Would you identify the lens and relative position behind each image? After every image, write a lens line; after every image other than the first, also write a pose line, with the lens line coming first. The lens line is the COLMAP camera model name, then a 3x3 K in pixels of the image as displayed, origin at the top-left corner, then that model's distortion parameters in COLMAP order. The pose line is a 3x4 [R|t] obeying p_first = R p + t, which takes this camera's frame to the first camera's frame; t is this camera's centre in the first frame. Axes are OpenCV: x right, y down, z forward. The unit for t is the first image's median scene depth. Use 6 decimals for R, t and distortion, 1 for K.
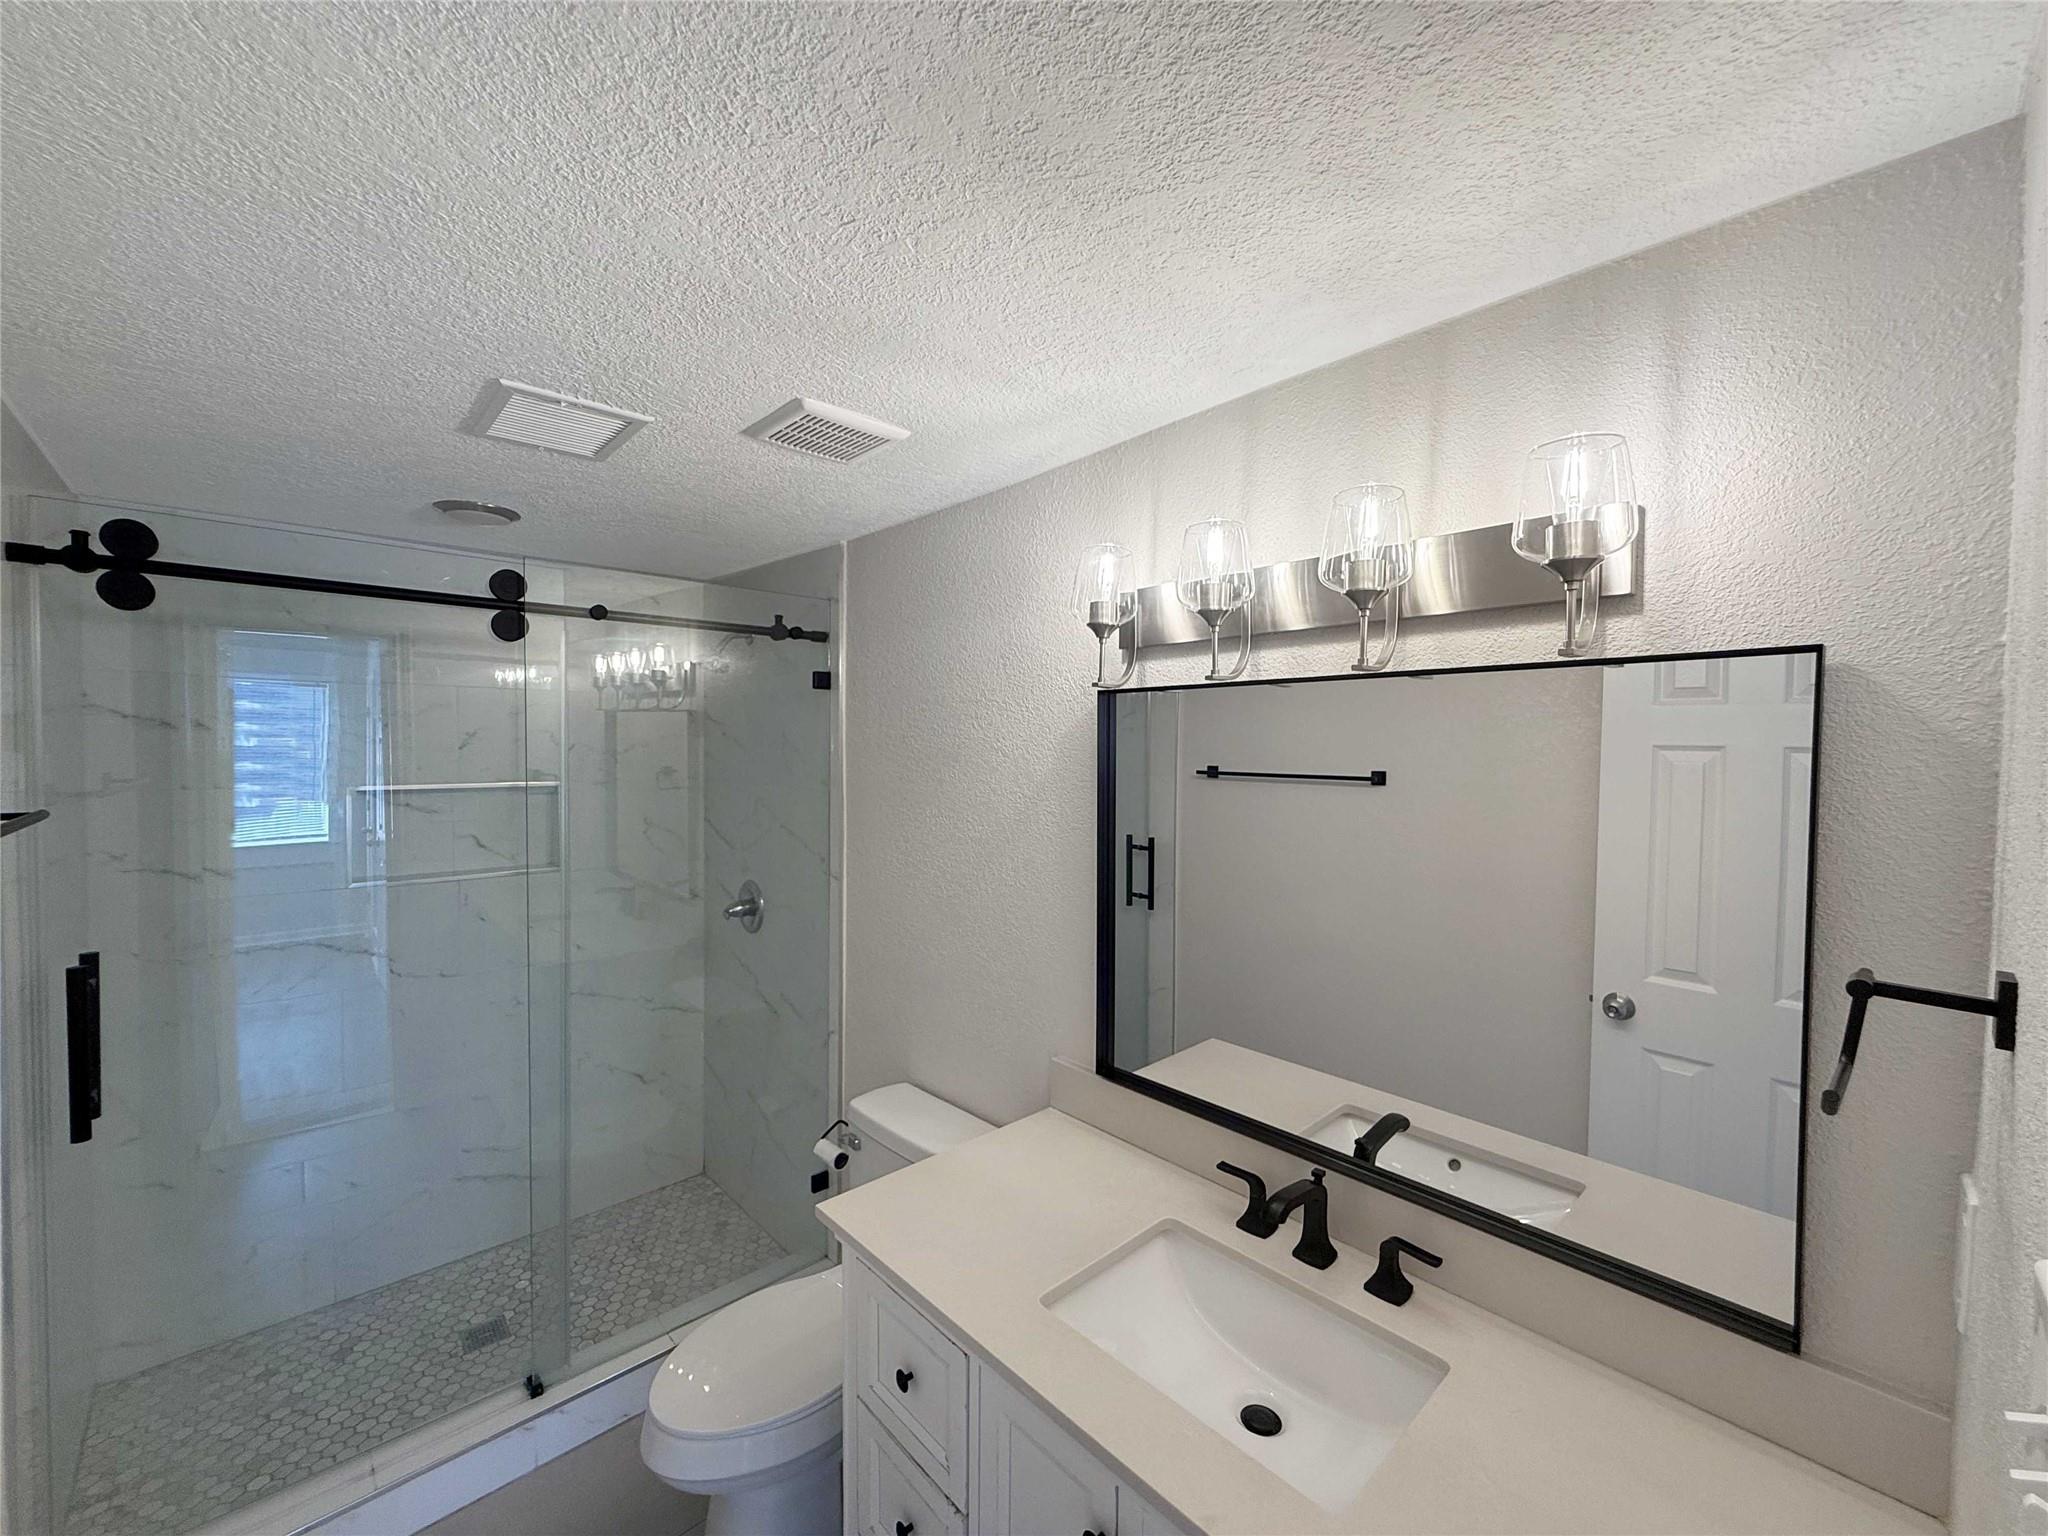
lens RADIAL K [[824.6, 0, 1021.8], [0, 824.6, 770.0], [0, 0, 1]] dist [-0.000069, -0.000019]
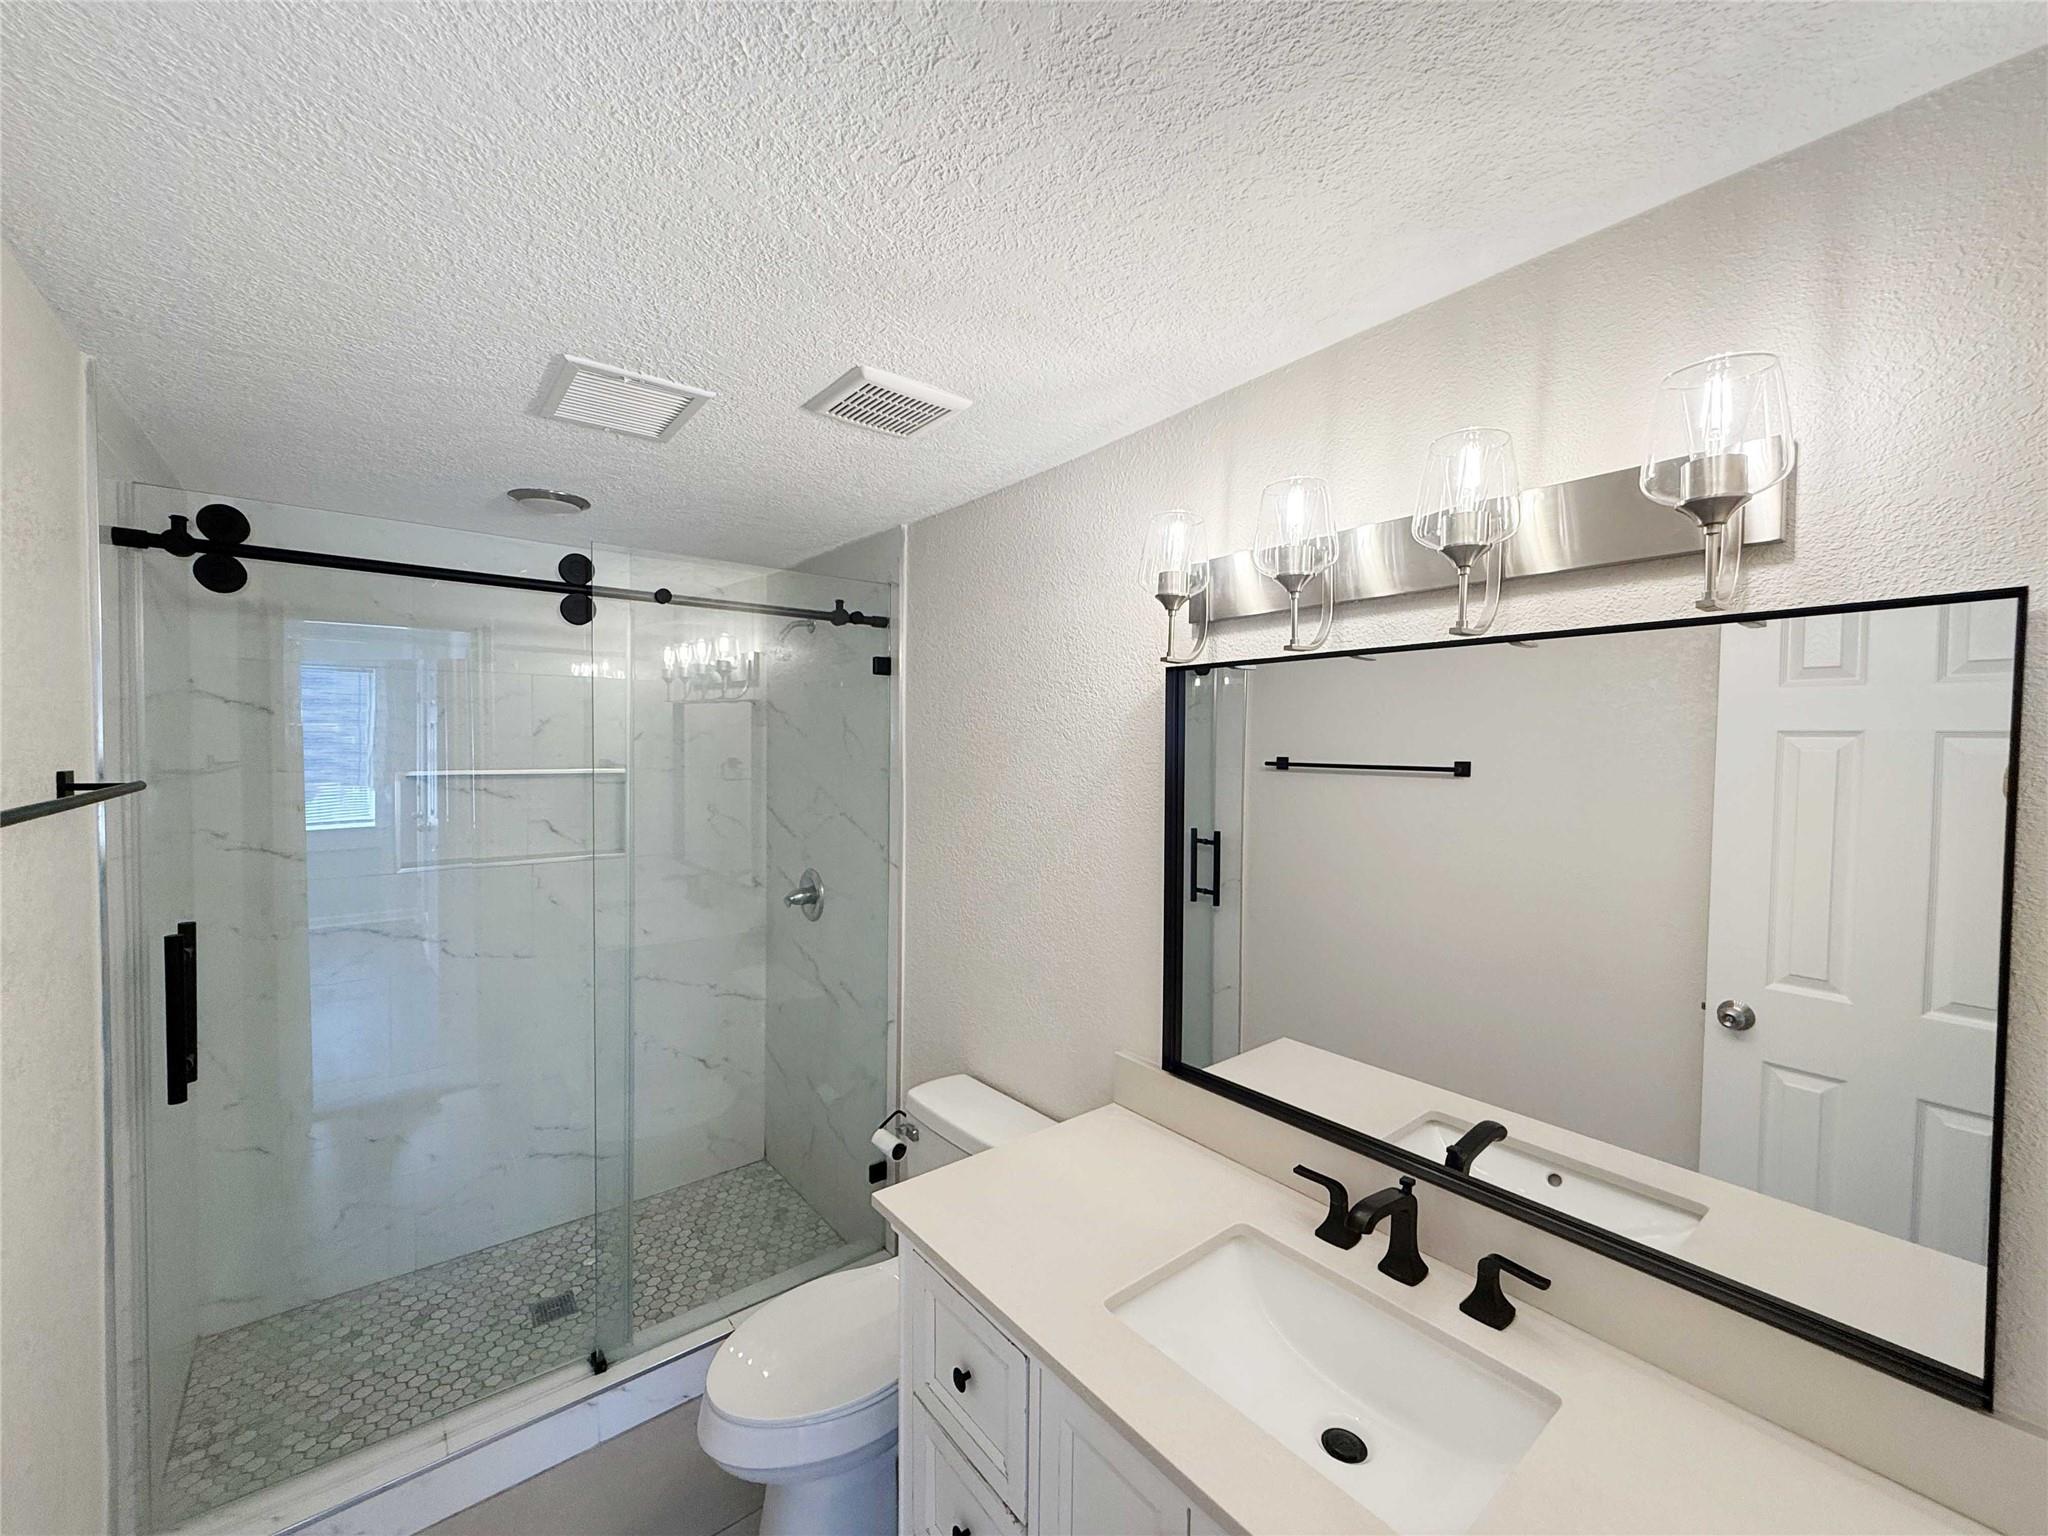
lens RADIAL K [[824.6, 0, 1020.4], [0, 824.6, 770.1], [0, 0, 1]] dist [-0.000069, -0.000019]
pose [[0.997300, 0.004312, -0.073308, -0.006501], [-0.004299, 0.999991, 0.000344, 0.027882], [0.073309, -0.000028, 0.997309, 0.044338]]
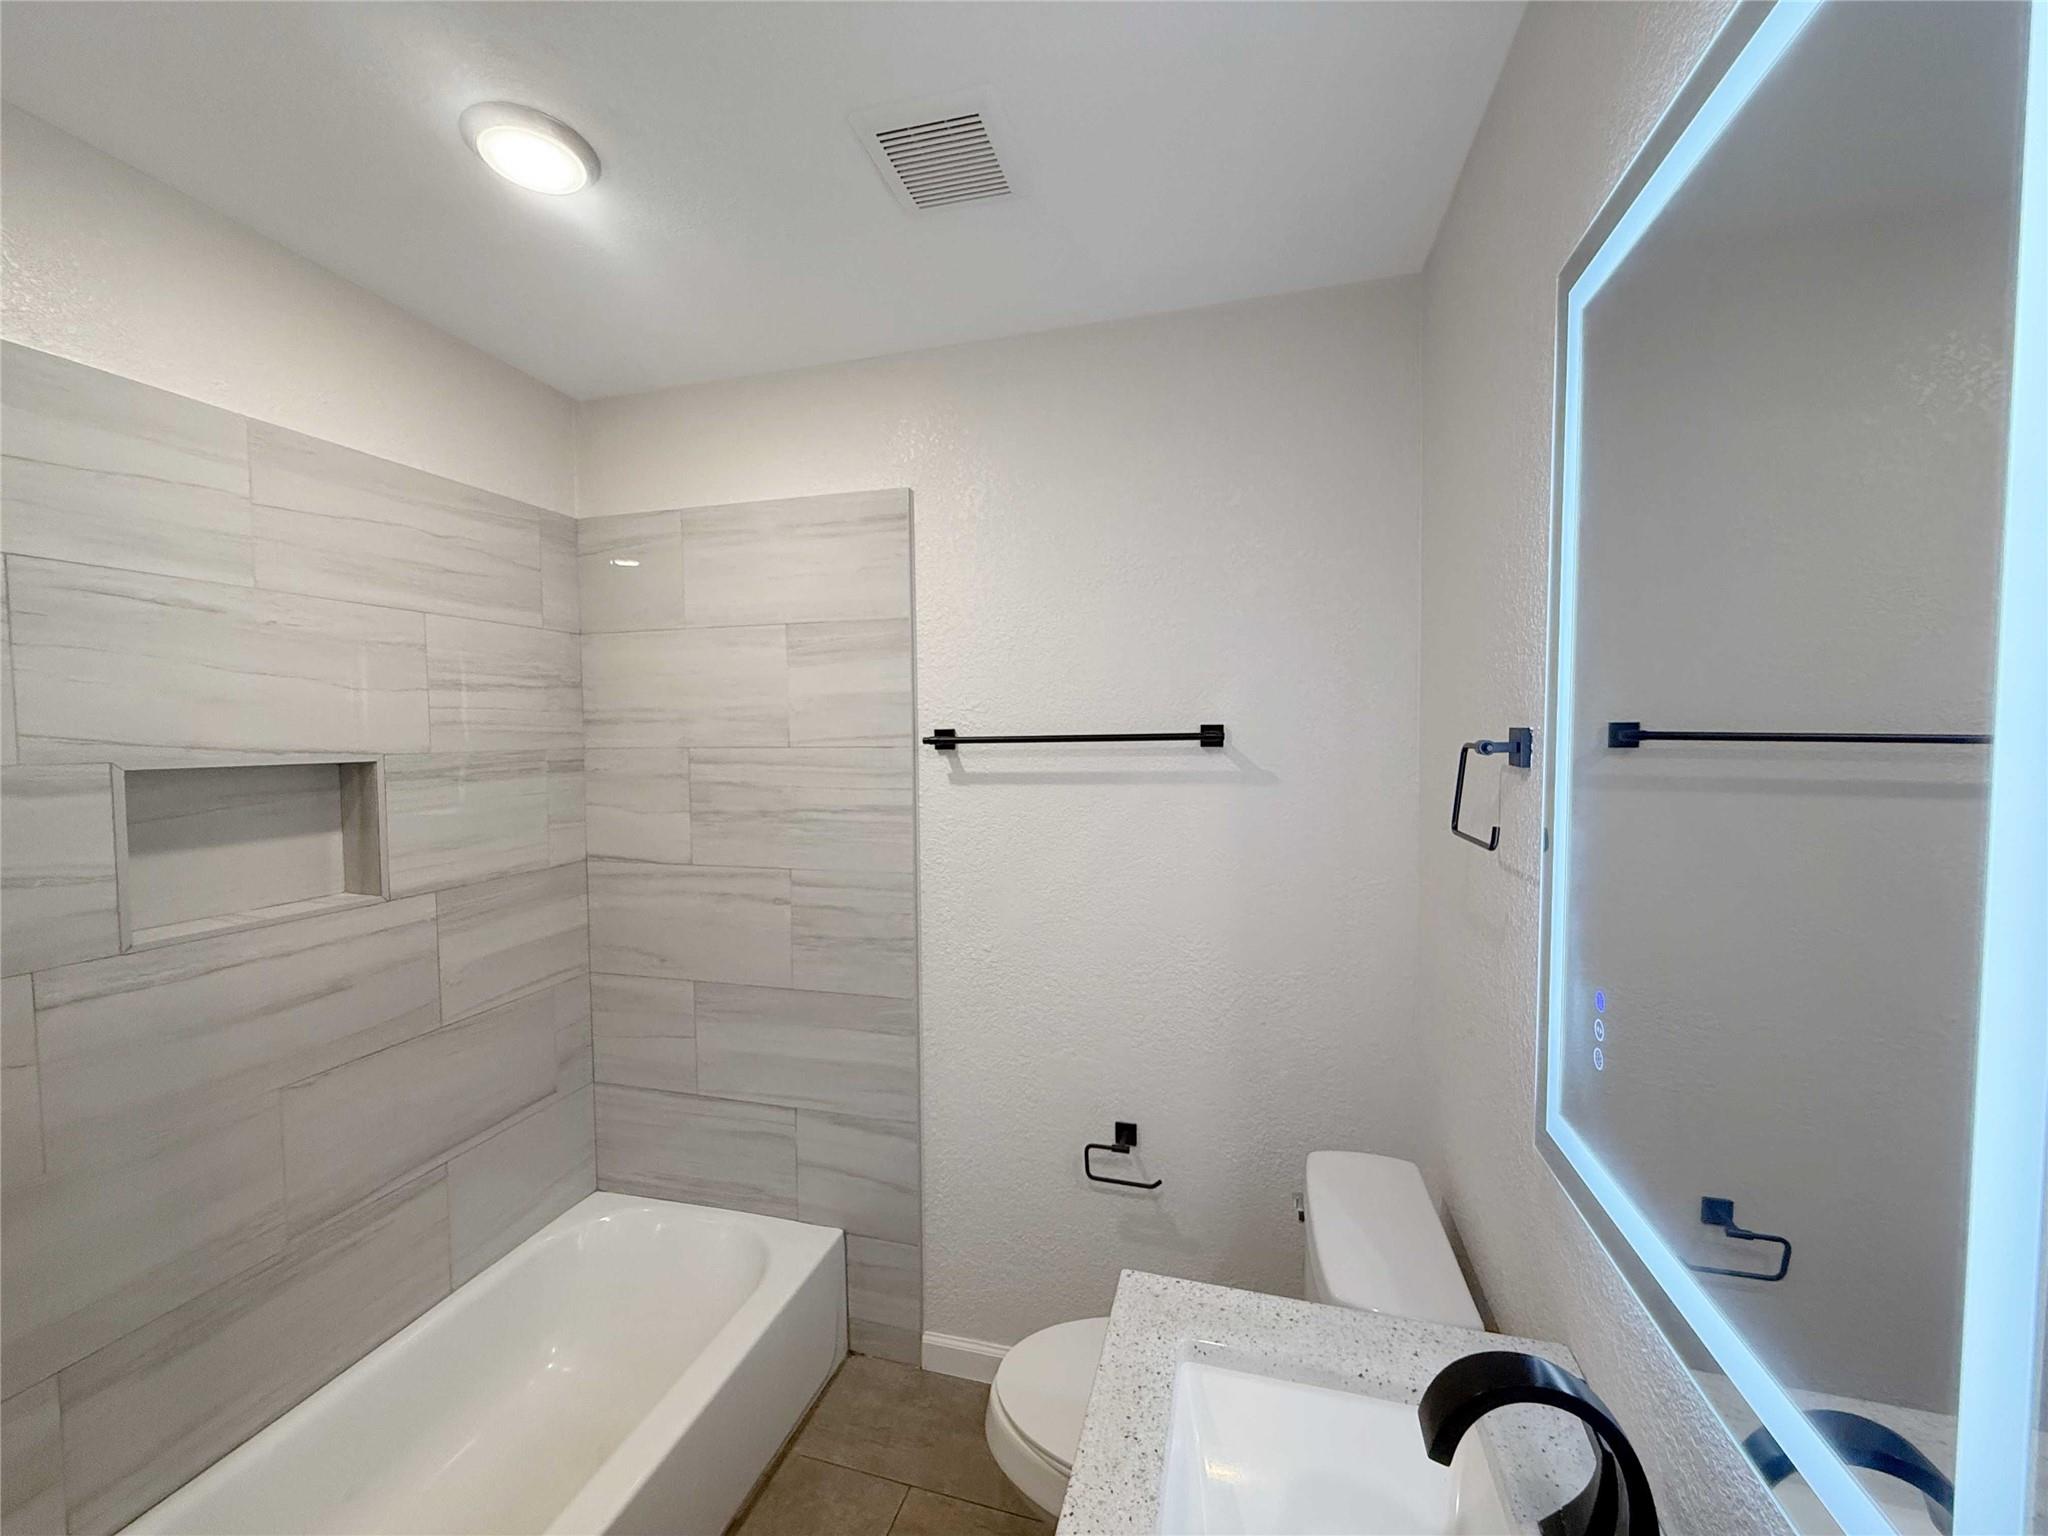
lens RADIAL K [[824.6, 0, 1023.5], [0, 824.6, 765.7], [0, 0, 1]] dist [-0.000069, -0.000019]
pose [[0.850053, -0.050611, 0.524260, -0.112792], [0.043787, 0.998718, 0.025417, 0.023430], [-0.524874, 0.001350, 0.851179, 1.074061]]
